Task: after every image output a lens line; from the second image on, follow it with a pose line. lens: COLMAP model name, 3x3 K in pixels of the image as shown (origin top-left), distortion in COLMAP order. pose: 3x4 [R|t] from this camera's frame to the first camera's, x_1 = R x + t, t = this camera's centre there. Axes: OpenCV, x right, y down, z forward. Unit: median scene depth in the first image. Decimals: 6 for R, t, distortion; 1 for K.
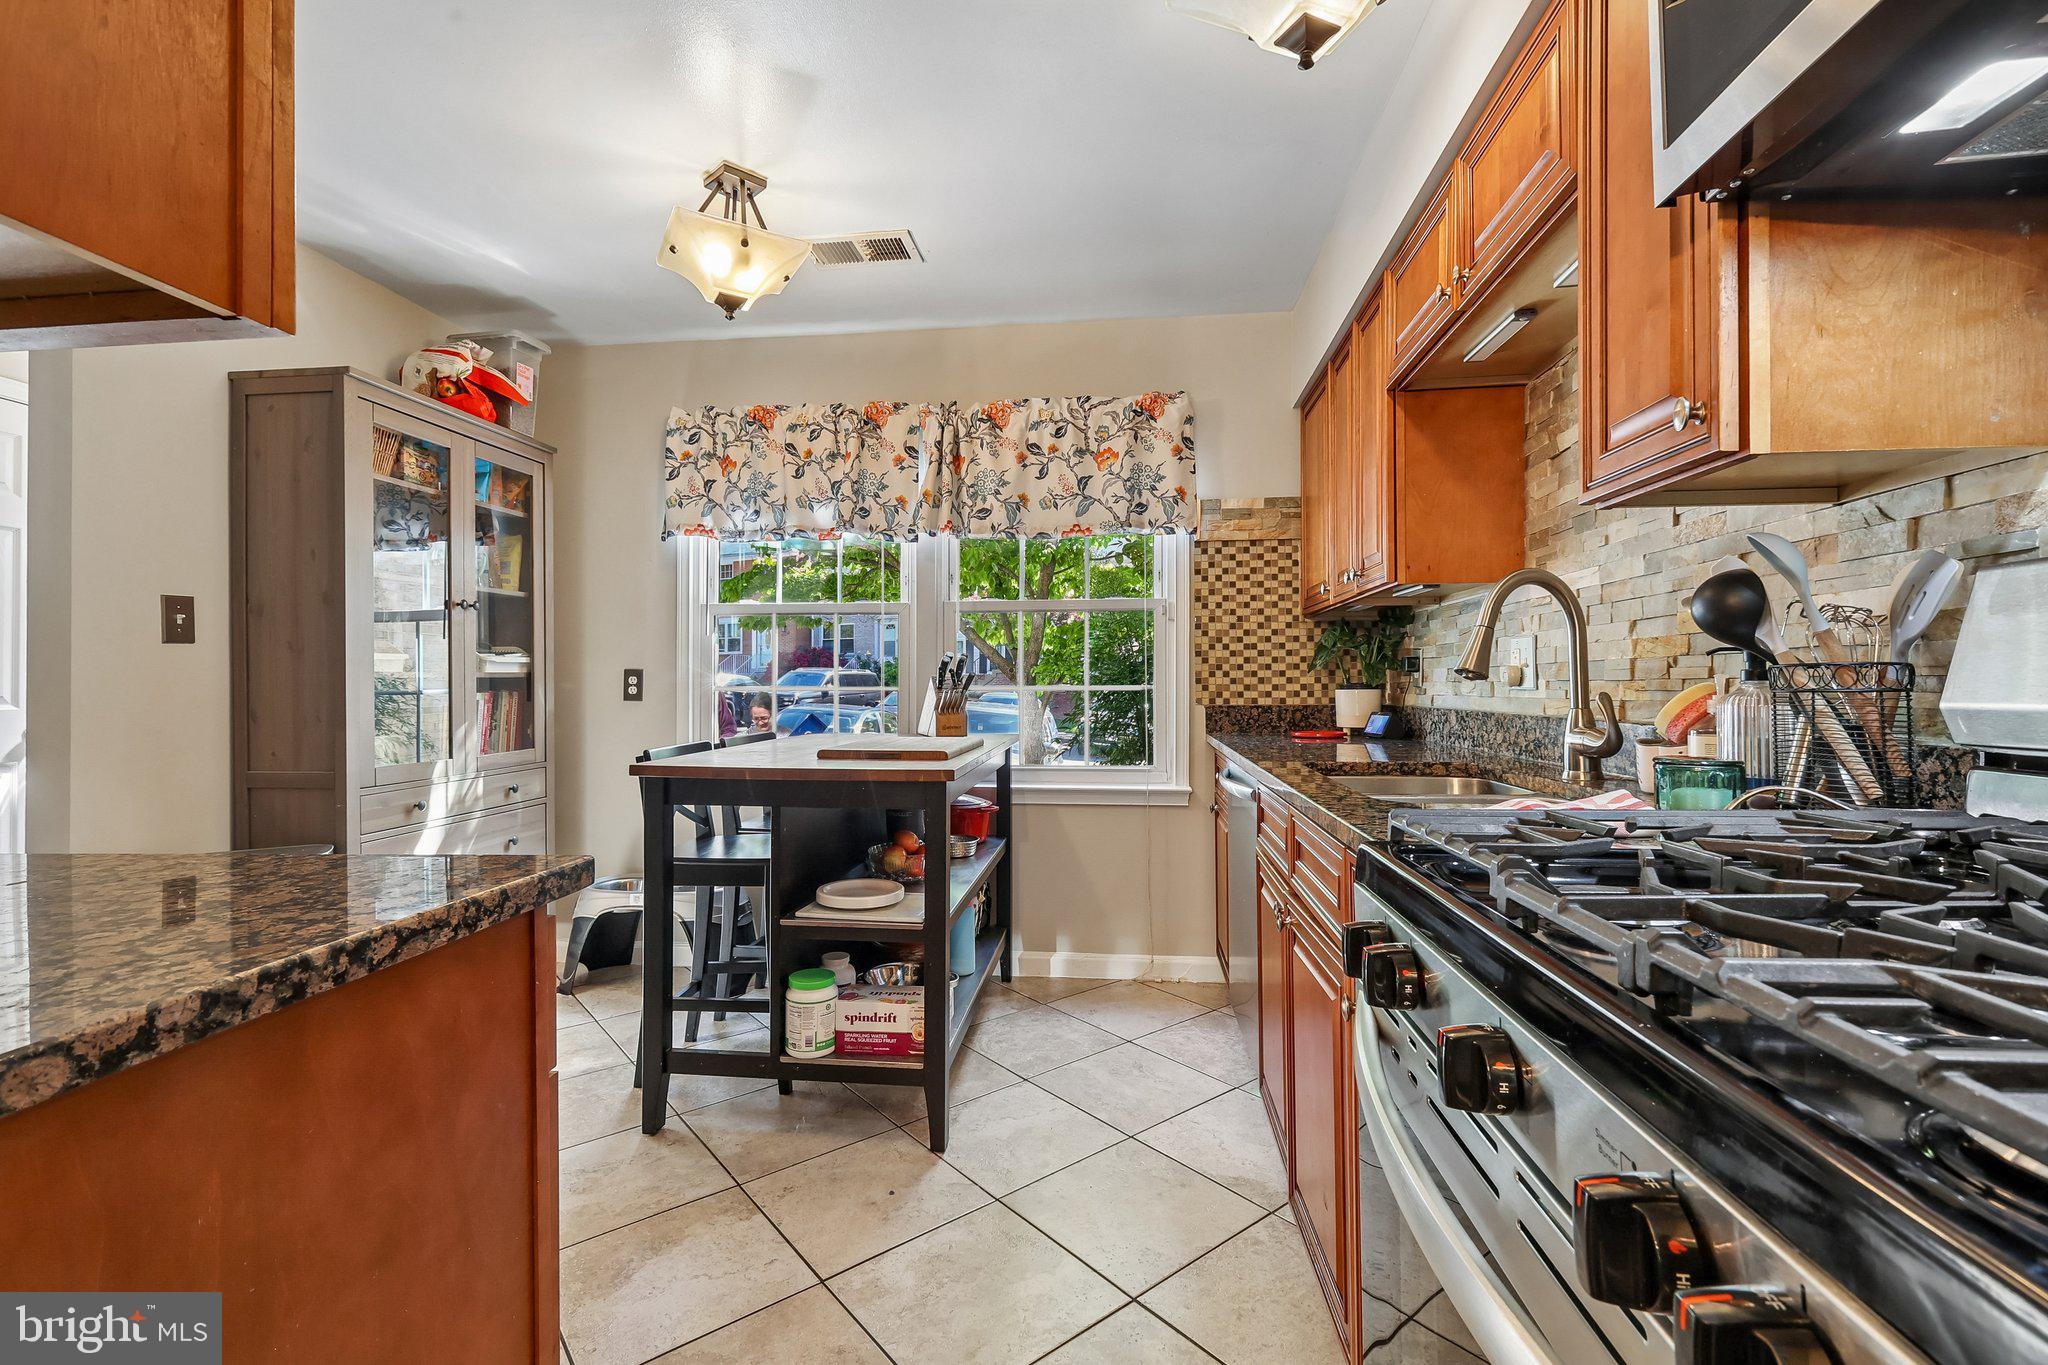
lens RADIAL K [[897.8, 0, 1030.0], [0, 897.8, 688.1], [0, 0, 1]] dist [0.001166, 0.000100]
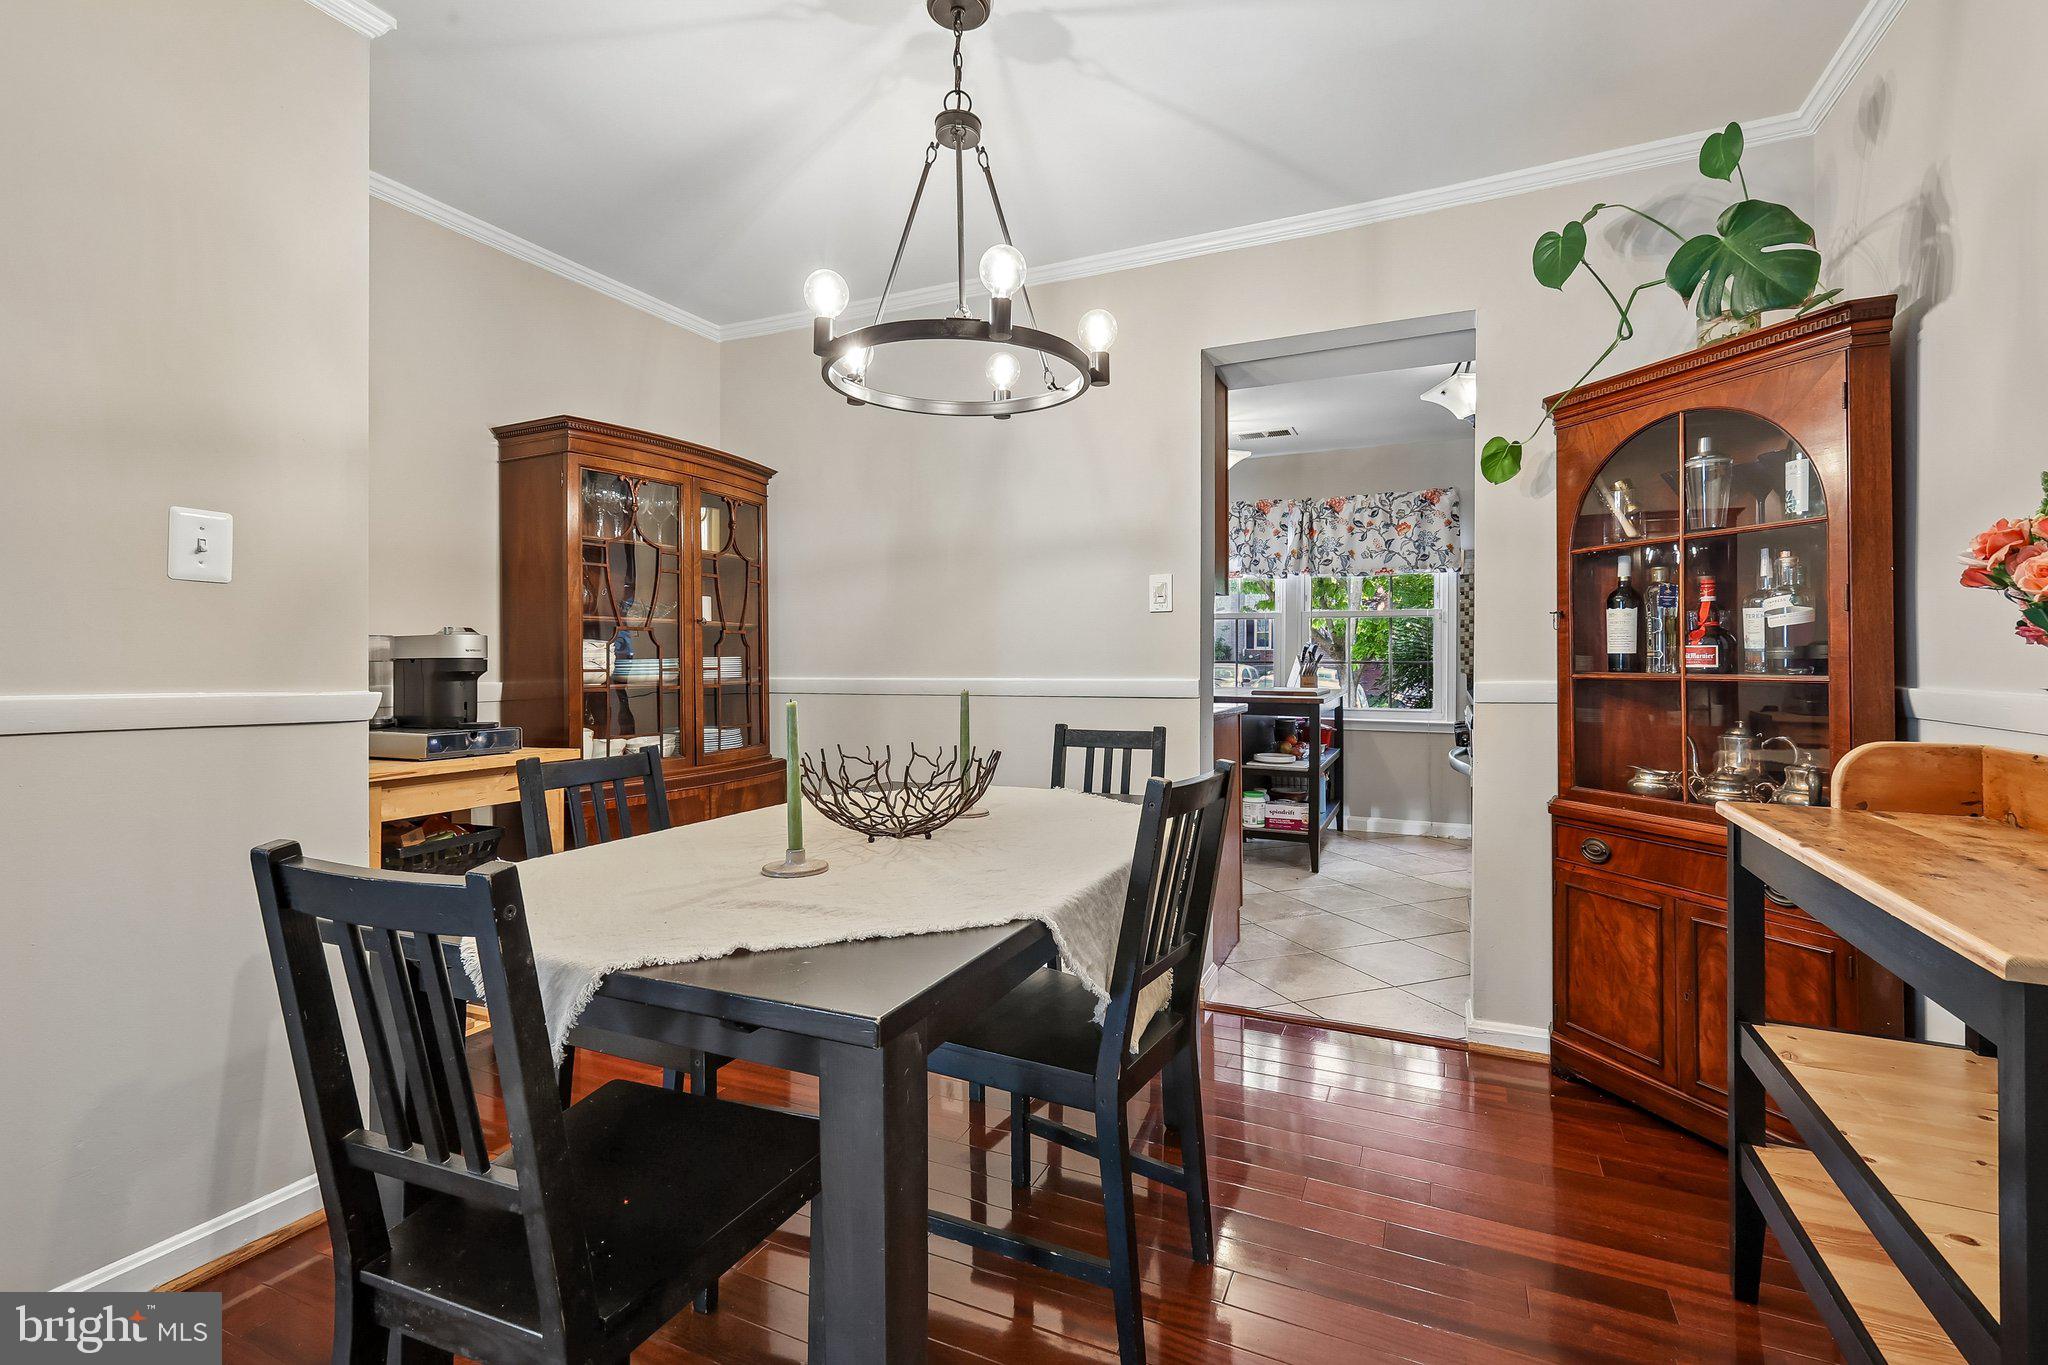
lens RADIAL K [[911.0, 0, 1032.7], [0, 911.0, 653.0], [0, 0, 1]] dist [-0.000024, -0.000015]
pose [[0.948956, 0.004159, -0.315380, -0.036013], [-0.005358, 0.999981, -0.002933, -0.009515], [0.315362, 0.004473, 0.948961, -0.859785]]
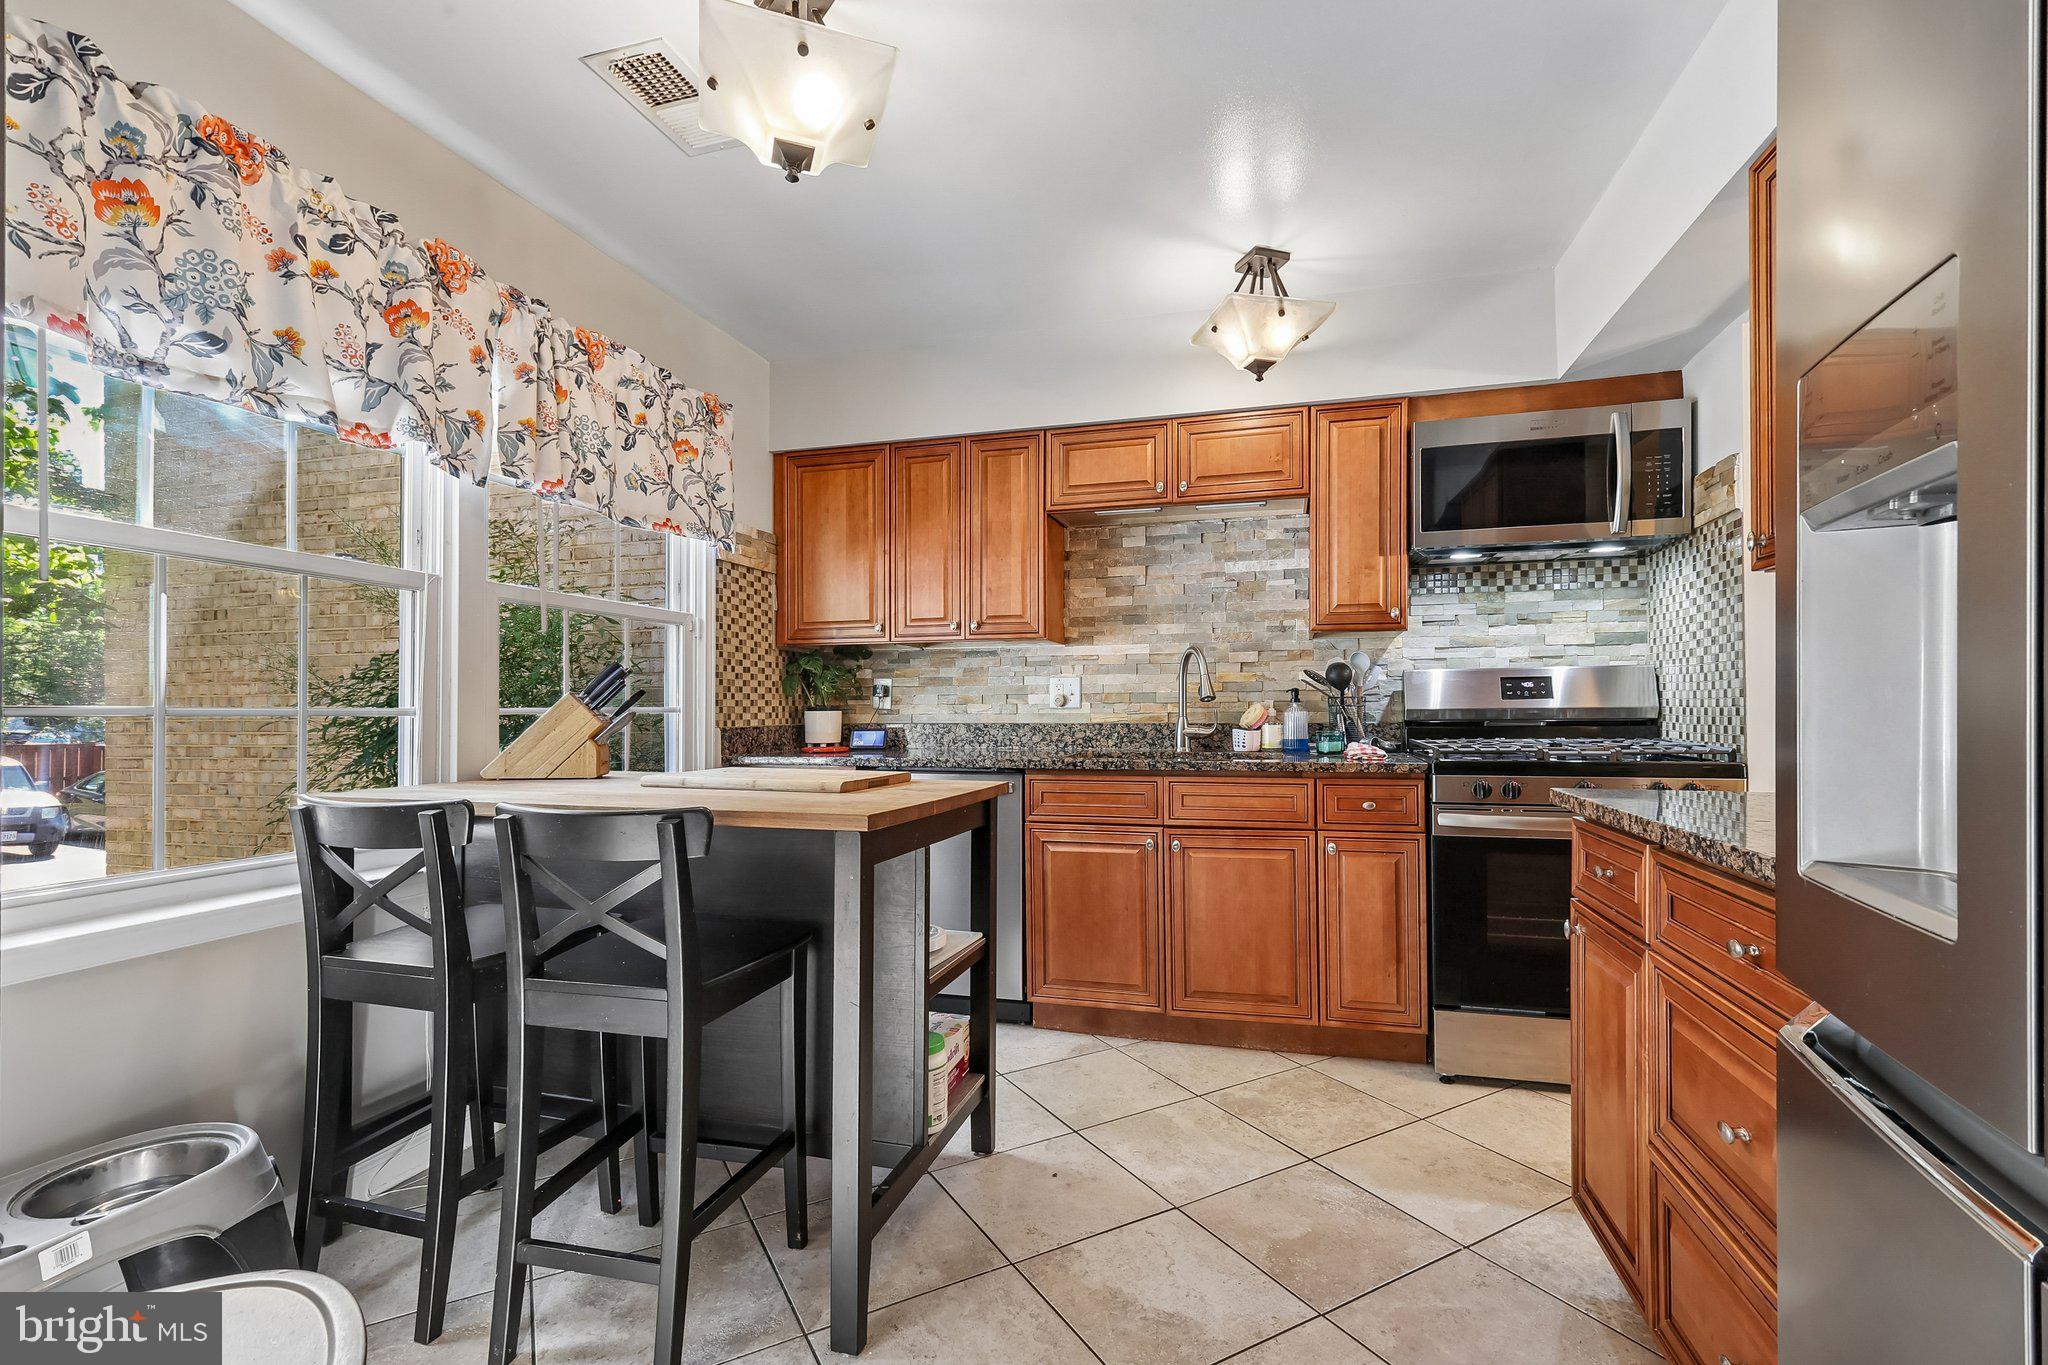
lens RADIAL K [[898.7, 0, 1024.0], [0, 898.7, 702.6], [0, 0, 1]] dist [0.002550, 0.000437]
pose [[0.162311, 0.007422, 0.986712, -0.724156], [0.008406, 0.999925, -0.008904, 0.003037], [-0.986704, 0.009739, 0.162237, 0.522039]]
